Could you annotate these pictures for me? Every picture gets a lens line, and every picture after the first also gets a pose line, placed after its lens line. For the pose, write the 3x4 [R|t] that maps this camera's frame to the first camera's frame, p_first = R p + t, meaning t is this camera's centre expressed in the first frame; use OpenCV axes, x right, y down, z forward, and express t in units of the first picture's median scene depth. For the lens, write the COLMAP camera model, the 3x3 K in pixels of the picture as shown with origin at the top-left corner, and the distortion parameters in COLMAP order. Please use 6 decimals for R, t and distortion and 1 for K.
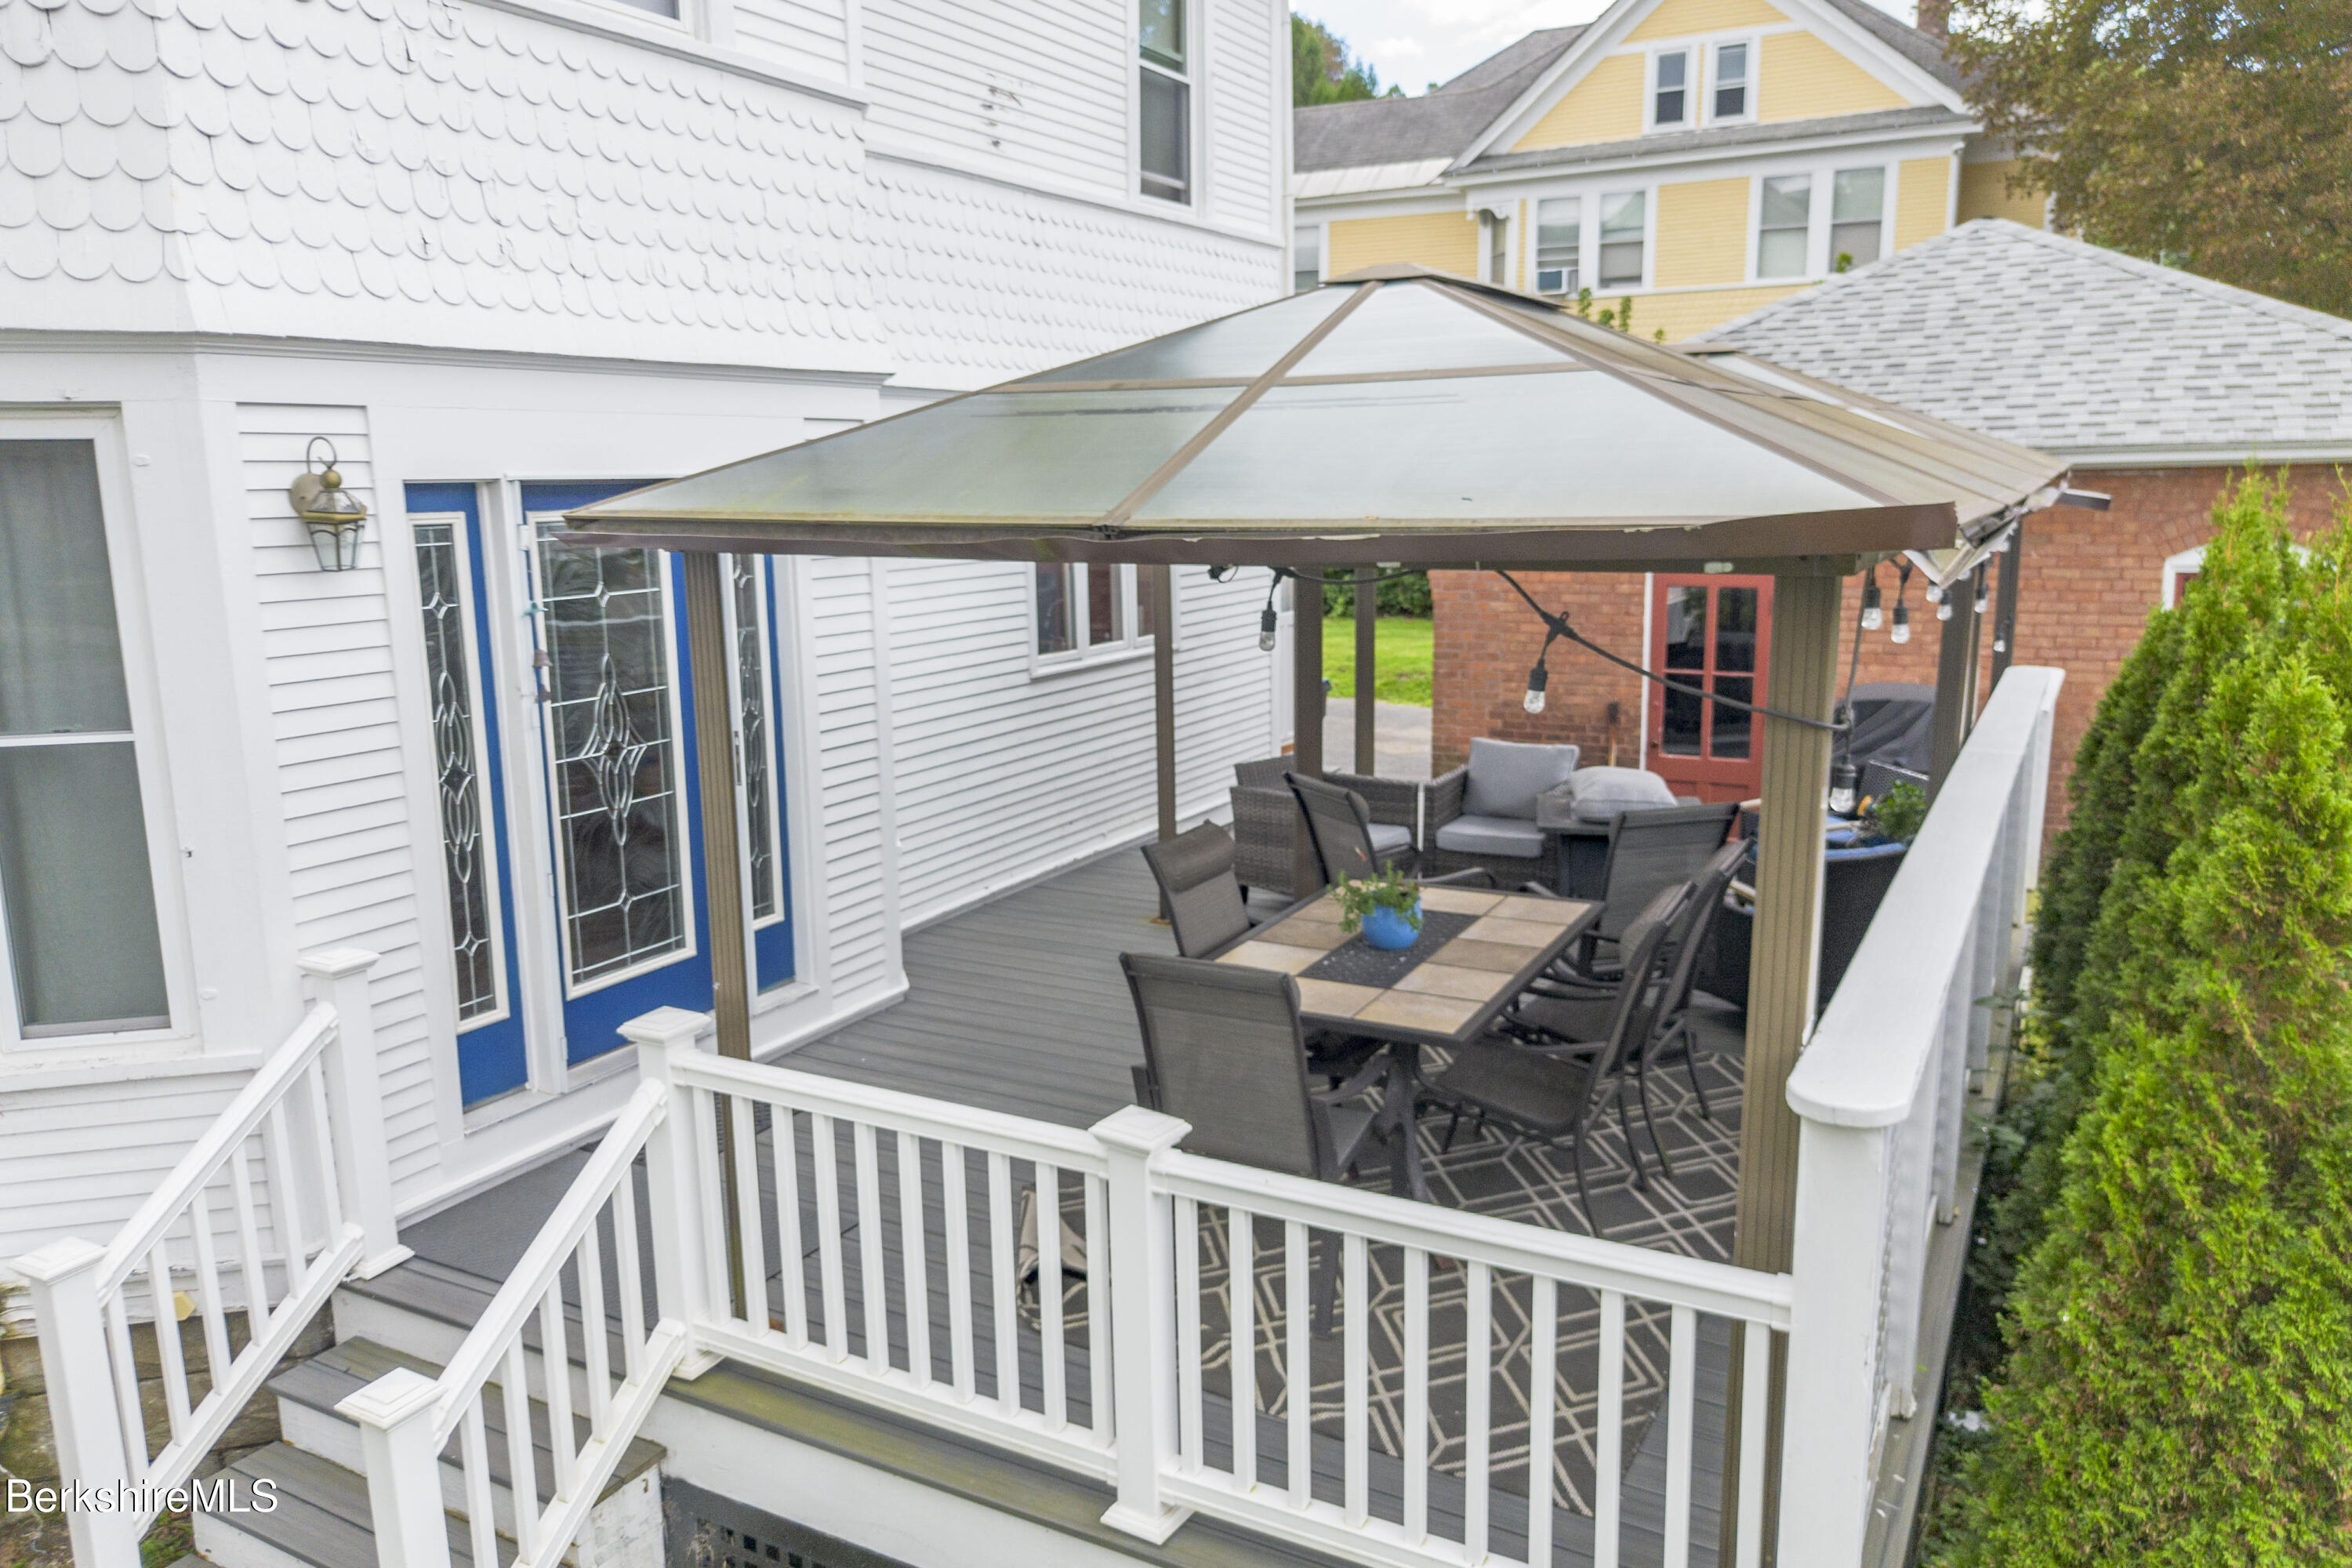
lens RADIAL K [[1666.2, 0, 1161.0], [0, 1666.2, 761.1], [0, 0, 1]] dist [0.031885, -0.001842]
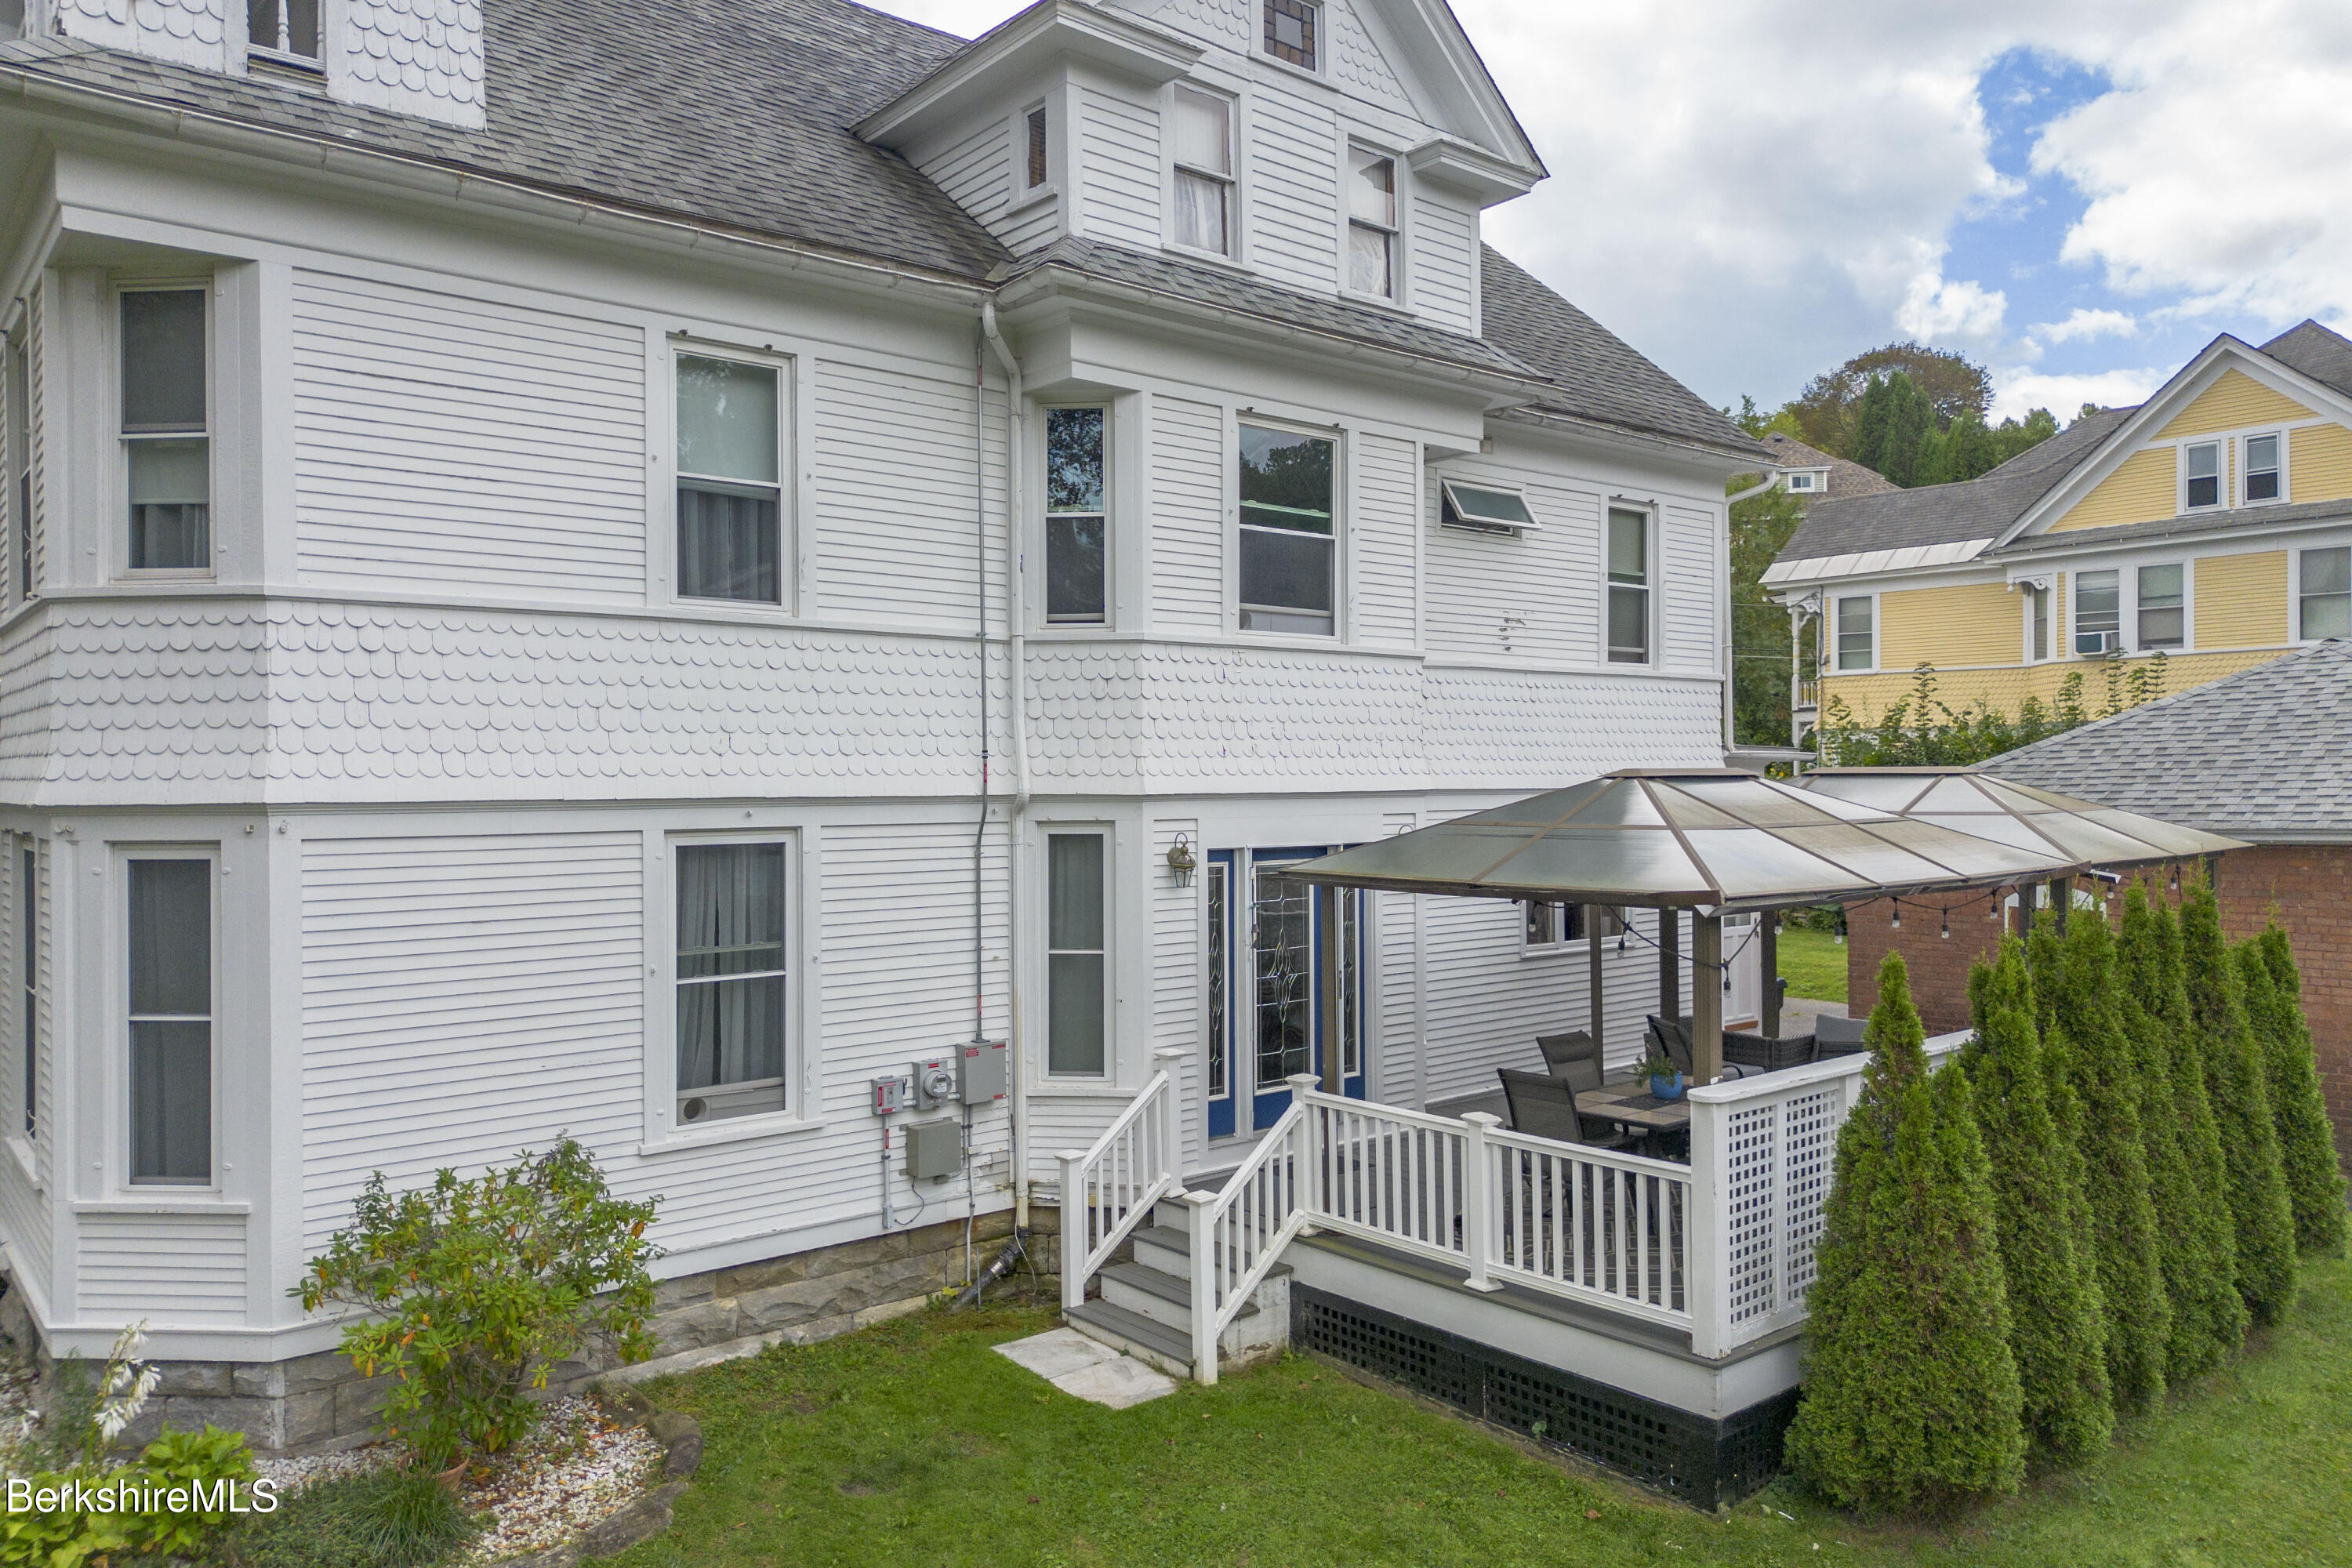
lens RADIAL K [[1639.9, 0, 1176.0], [0, 1639.9, 784.0], [0, 0, 1]] dist [0.018723, -0.002693]
pose [[0.934592, 0.009883, -0.355585, 0.292791], [-0.070076, 0.985141, -0.156802, 0.096189], [0.348752, 0.171463, 0.921397, -1.044558]]
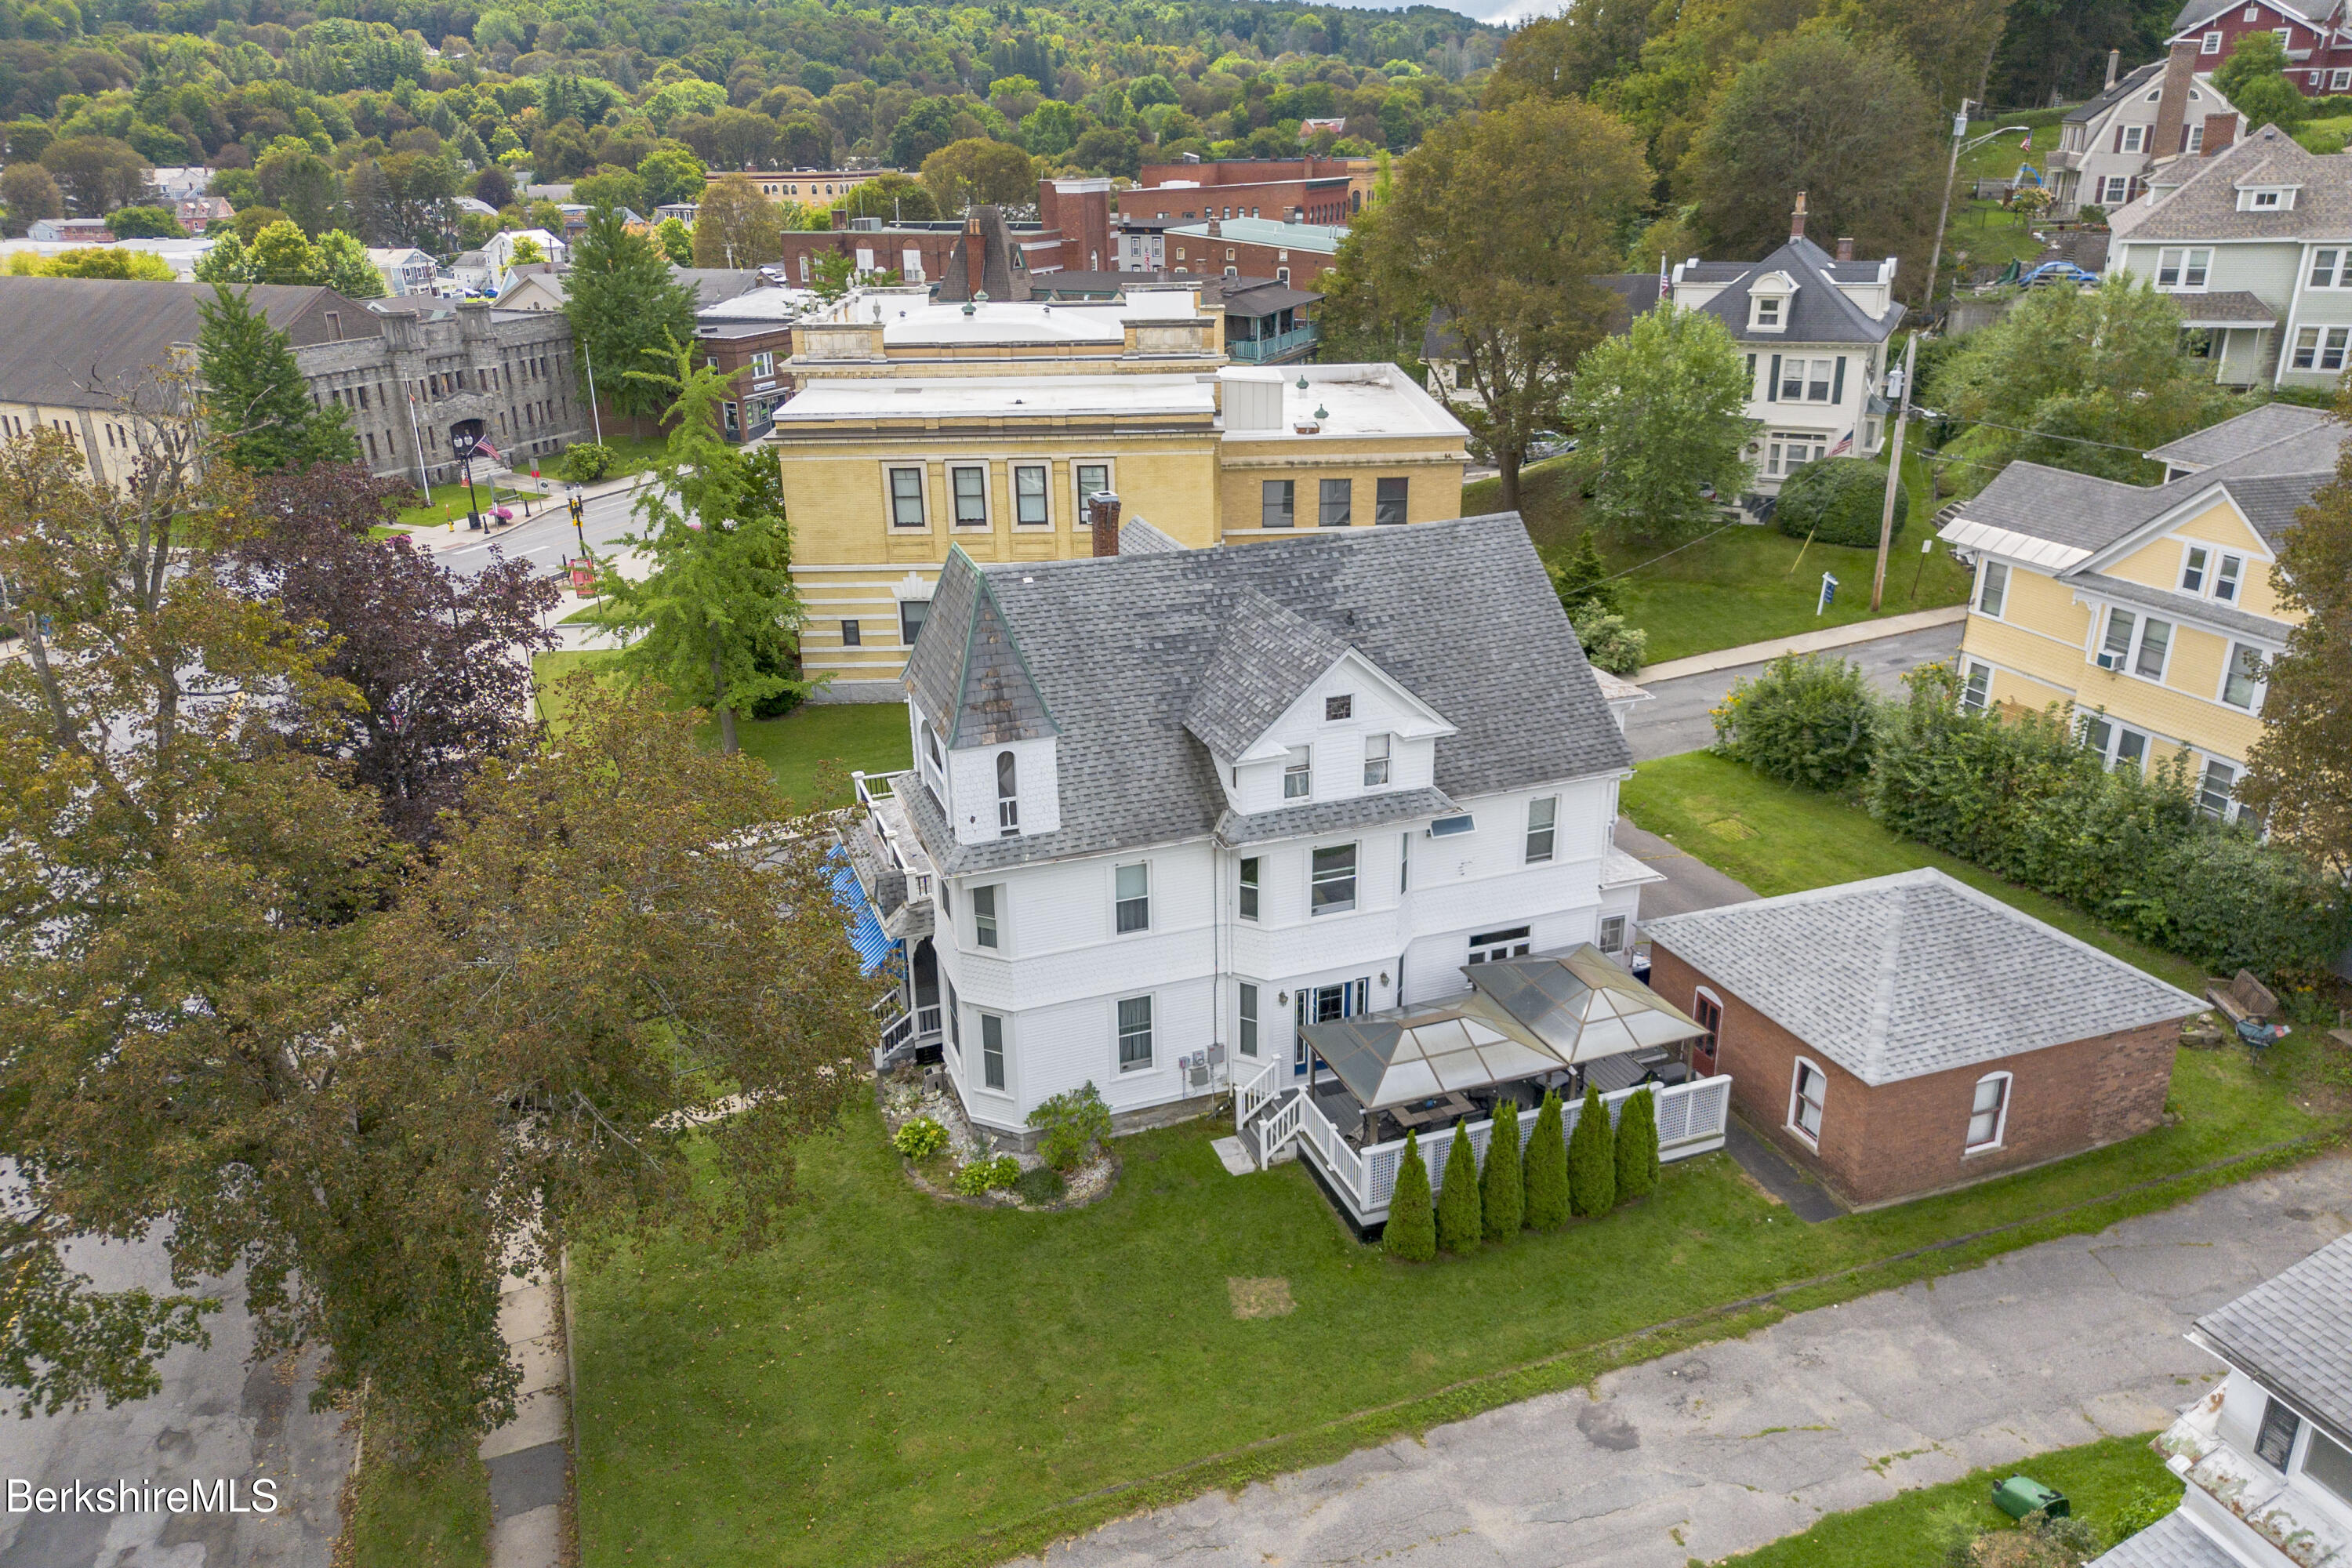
lens RADIAL K [[1644.6, 0, 1176.7], [0, 1644.6, 702.5], [0, 0, 1]] dist [0.033694, -0.000419]
pose [[0.752887, 0.213008, -0.622726, 2.888968], [-0.109078, 0.973477, 0.201108, -2.423403], [0.649048, -0.083486, 0.756153, -3.967862]]
